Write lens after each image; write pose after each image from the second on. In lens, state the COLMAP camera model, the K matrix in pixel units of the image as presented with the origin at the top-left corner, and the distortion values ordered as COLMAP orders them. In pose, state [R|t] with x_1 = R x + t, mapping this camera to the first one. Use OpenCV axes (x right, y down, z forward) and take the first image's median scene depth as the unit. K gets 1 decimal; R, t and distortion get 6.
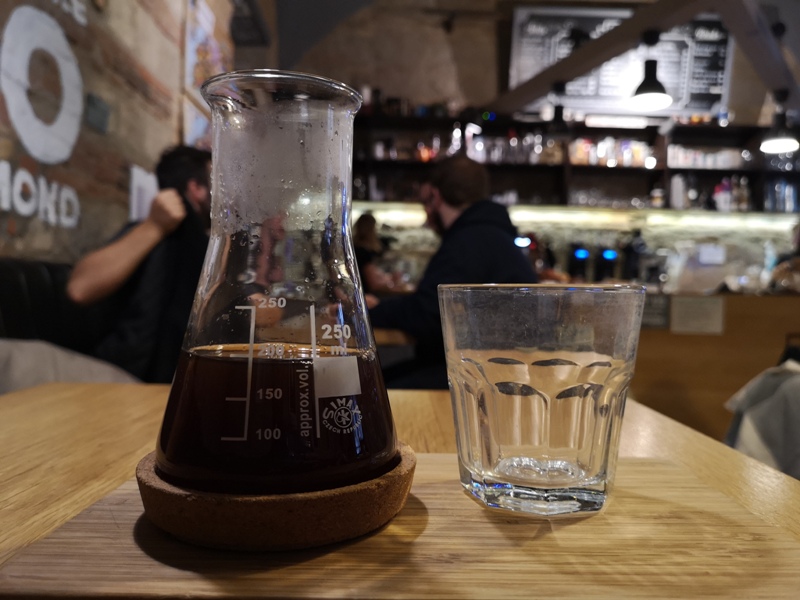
lens RADIAL K [[620.7, 0, 405.1], [0, 620.7, 305.2], [0, 0, 1]] dist [0.043382, -0.053004]
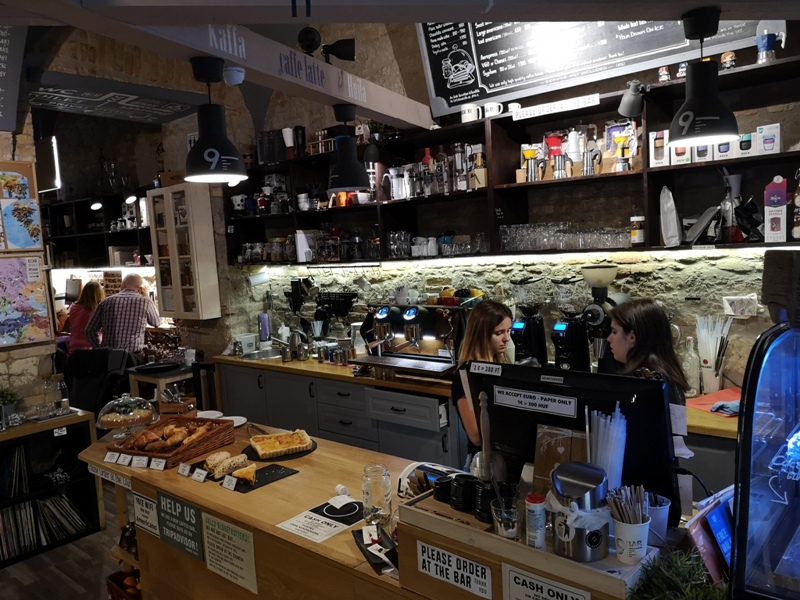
lens RADIAL K [[620.7, 0, 402.9], [0, 620.7, 296.0], [0, 0, 1]] dist [0.043382, -0.053004]
pose [[0.753691, -0.015078, -0.657056, 0.607905], [0.085310, 0.993523, 0.075058, -0.169502], [0.651669, -0.112624, 0.750096, 0.430287]]
